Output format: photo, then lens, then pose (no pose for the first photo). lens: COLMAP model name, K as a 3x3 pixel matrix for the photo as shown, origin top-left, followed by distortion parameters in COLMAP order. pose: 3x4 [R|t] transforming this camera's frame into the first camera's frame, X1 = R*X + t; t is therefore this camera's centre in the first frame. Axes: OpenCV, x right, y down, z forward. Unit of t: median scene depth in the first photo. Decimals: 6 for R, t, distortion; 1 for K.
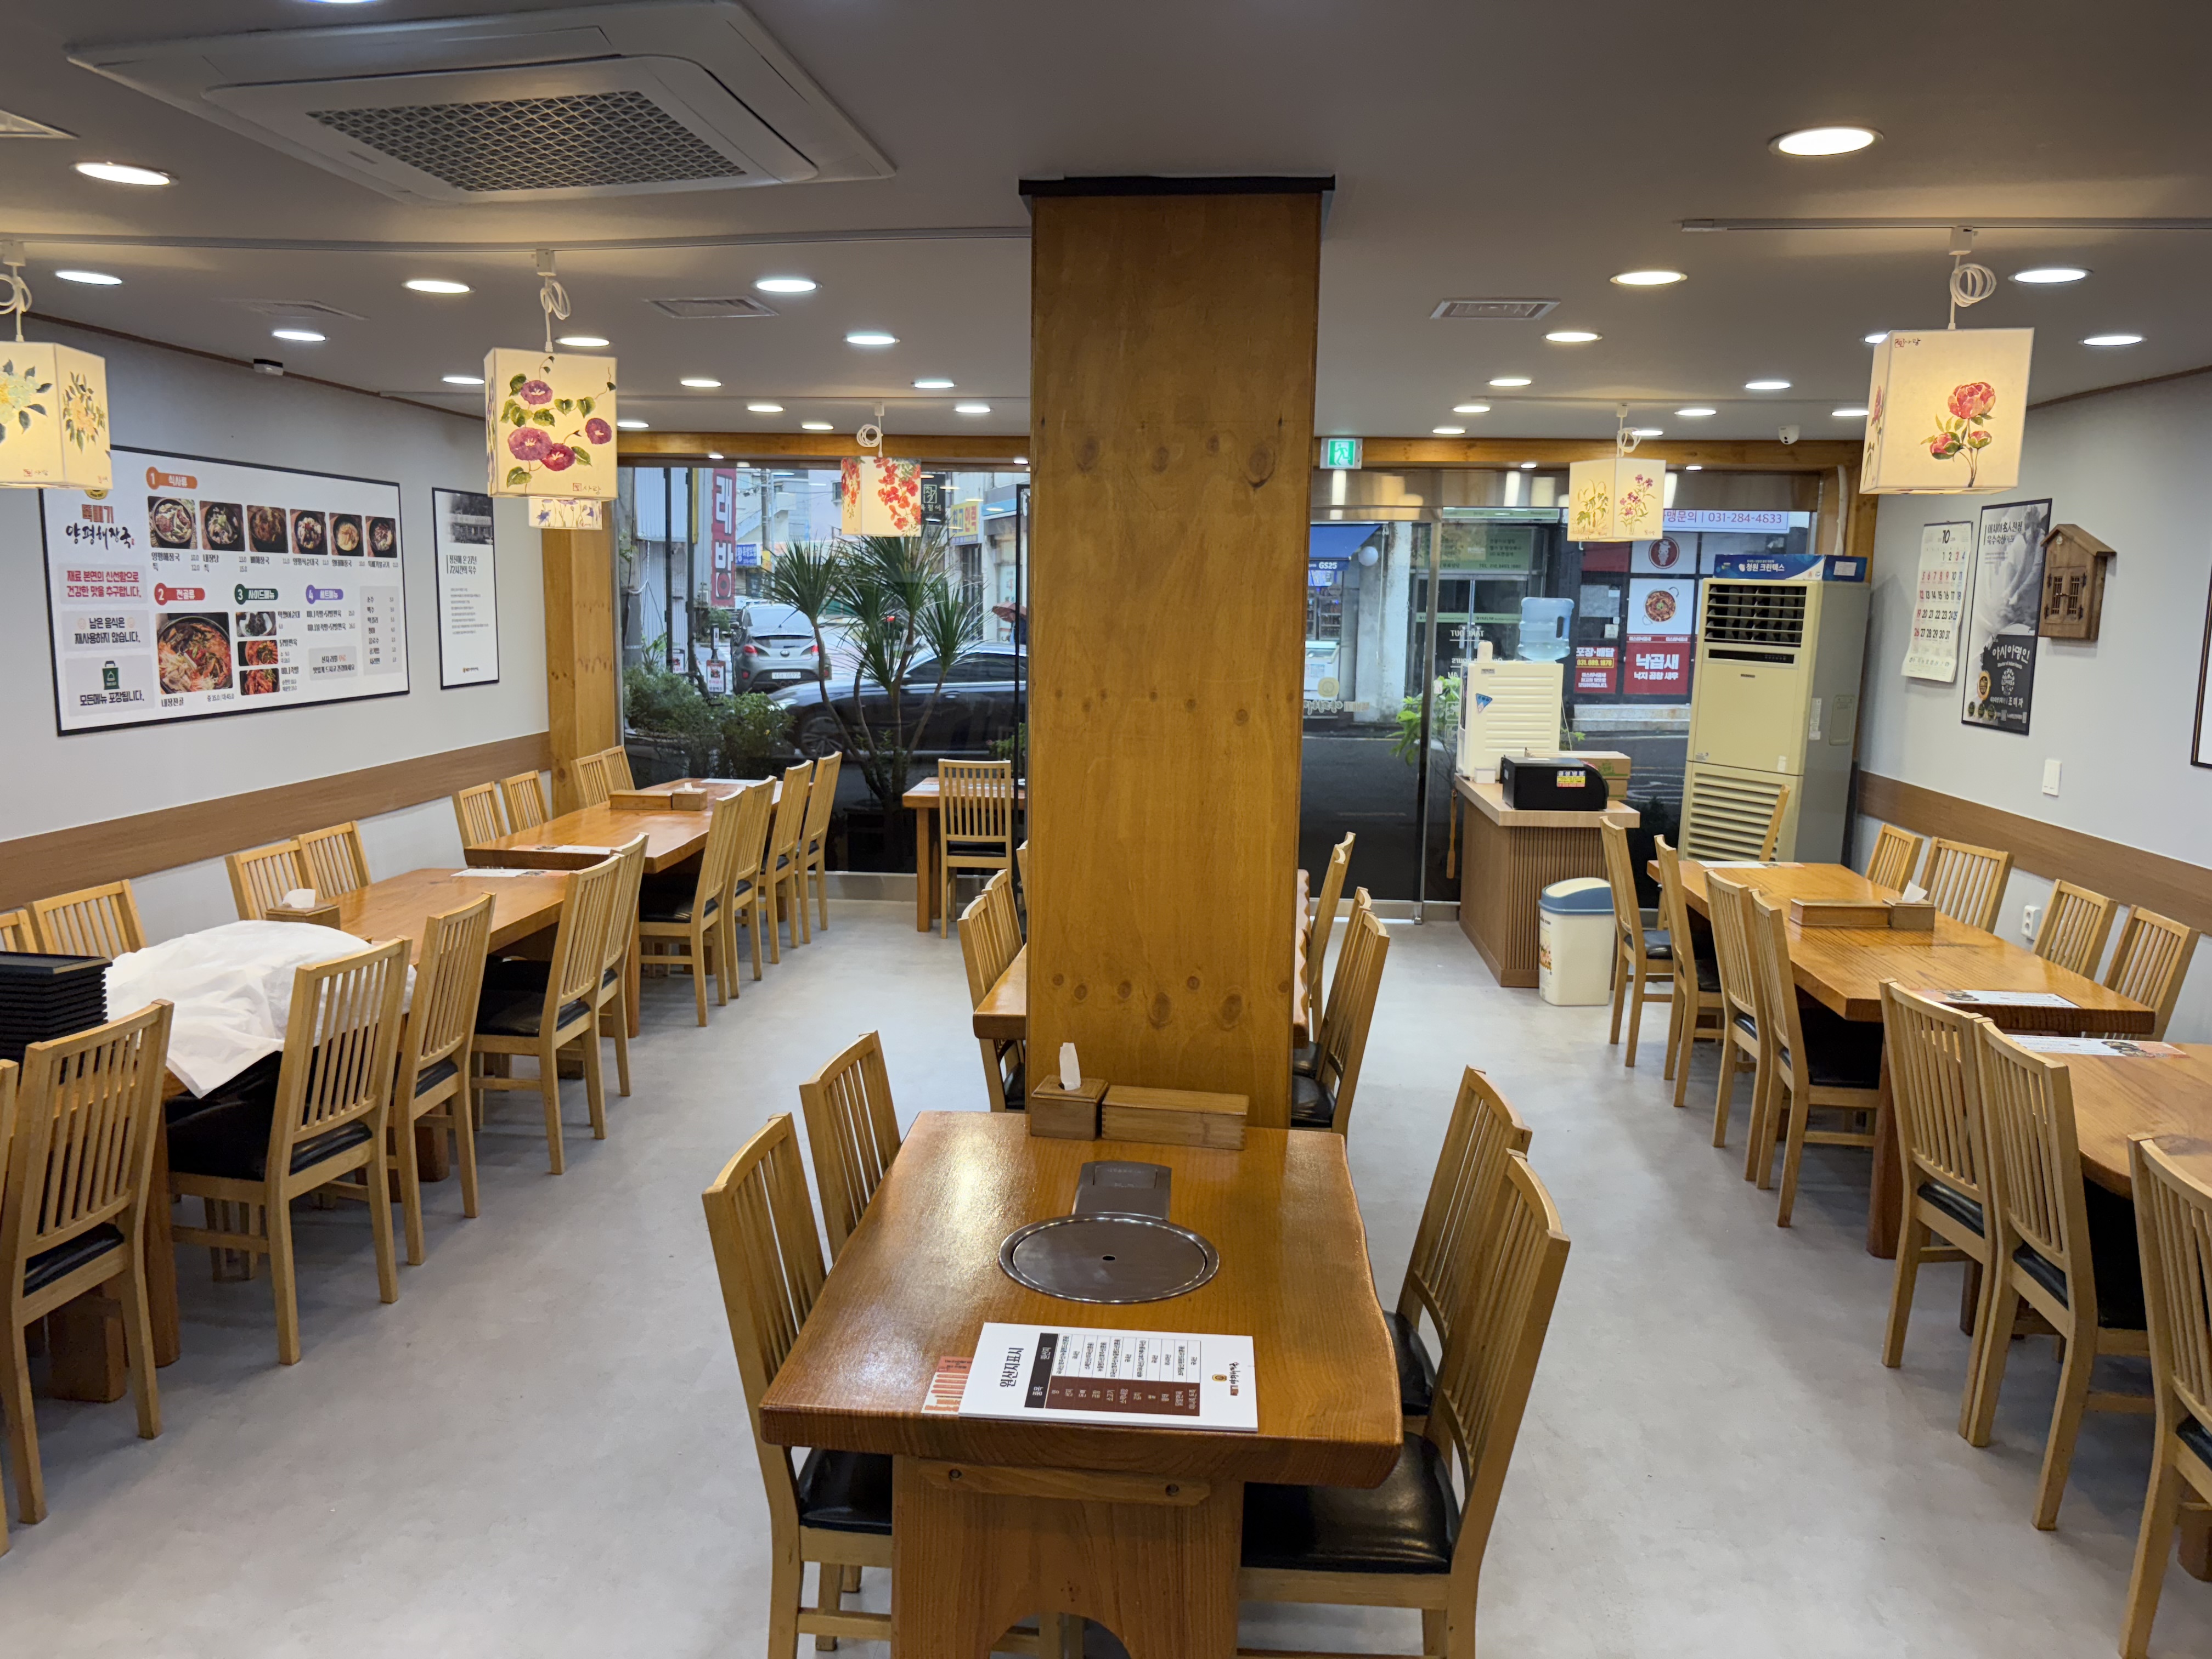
lens RADIAL K [[1648.9, 0, 1106.3], [0, 1648.9, 835.1], [0, 0, 1]] dist [0.014006, 0.003973]
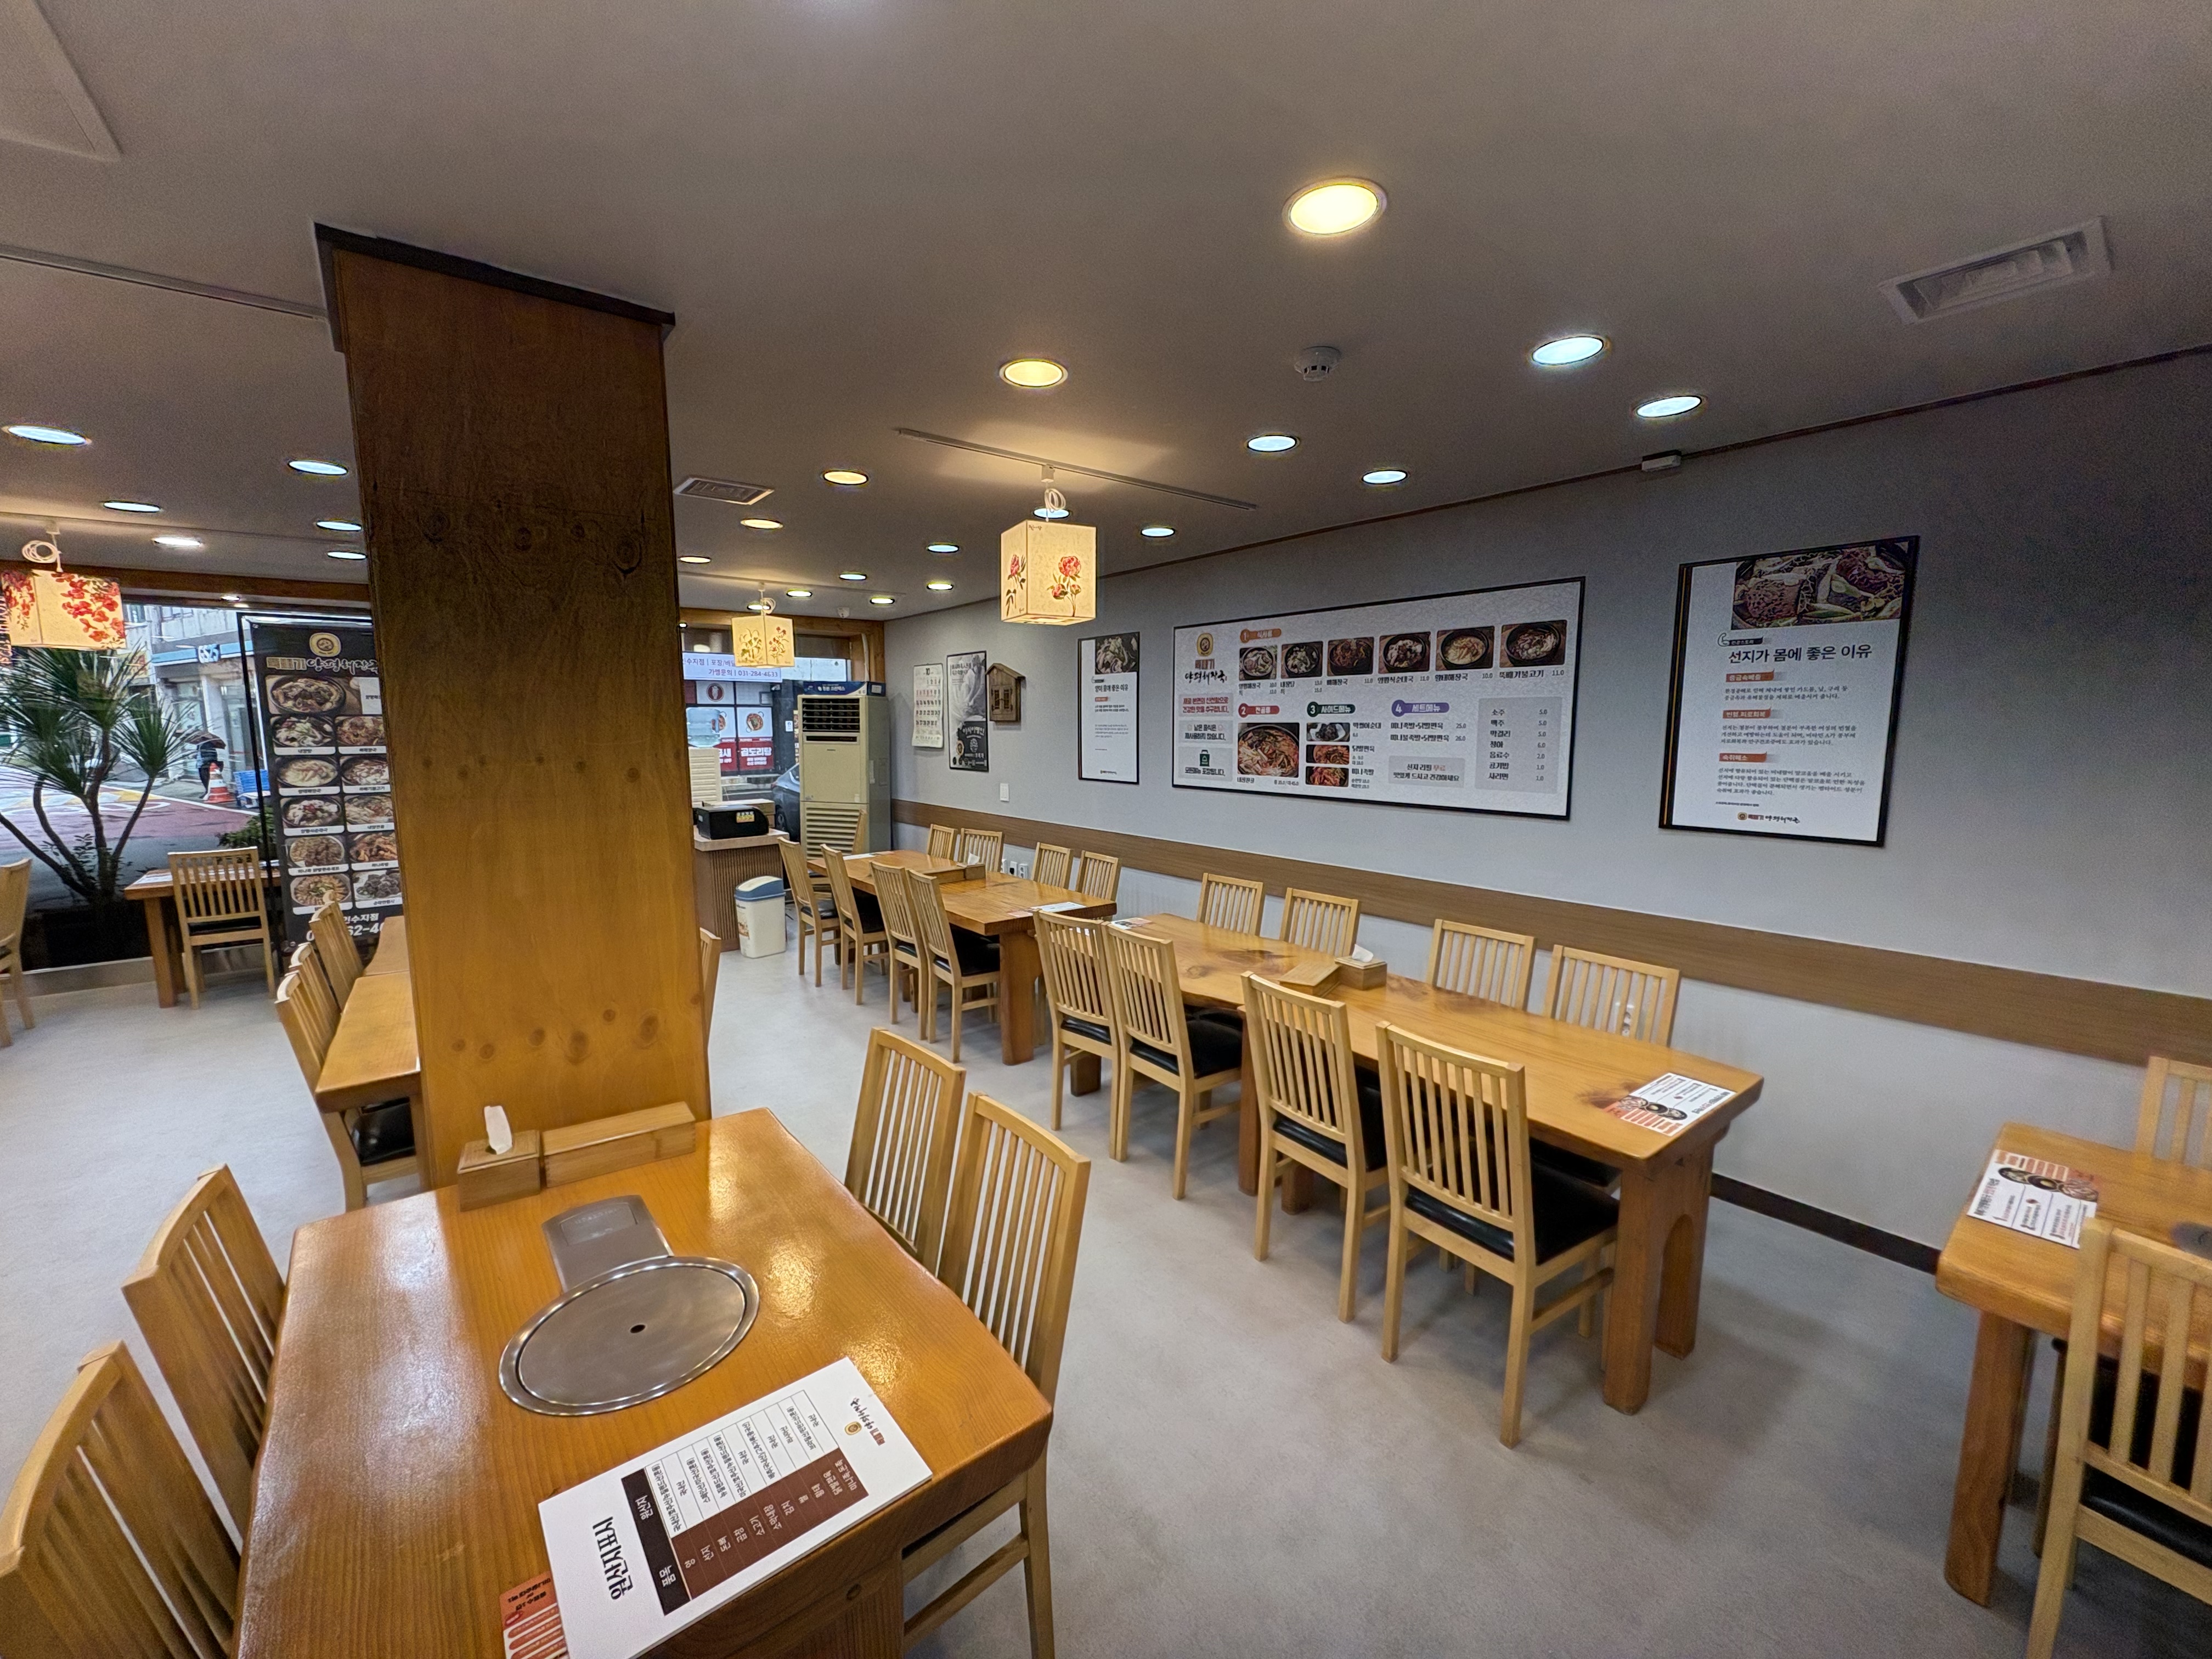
lens RADIAL K [[891.5, 0, 1111.2], [0, 891.5, 822.1], [0, 0, 1]] dist [-0.000147, -0.000052]
pose [[-0.731231, 0.060639, -0.679430, 0.090064], [-0.110394, 0.972391, 0.205596, -0.190971], [0.673138, 0.225343, -0.704348, 1.447998]]
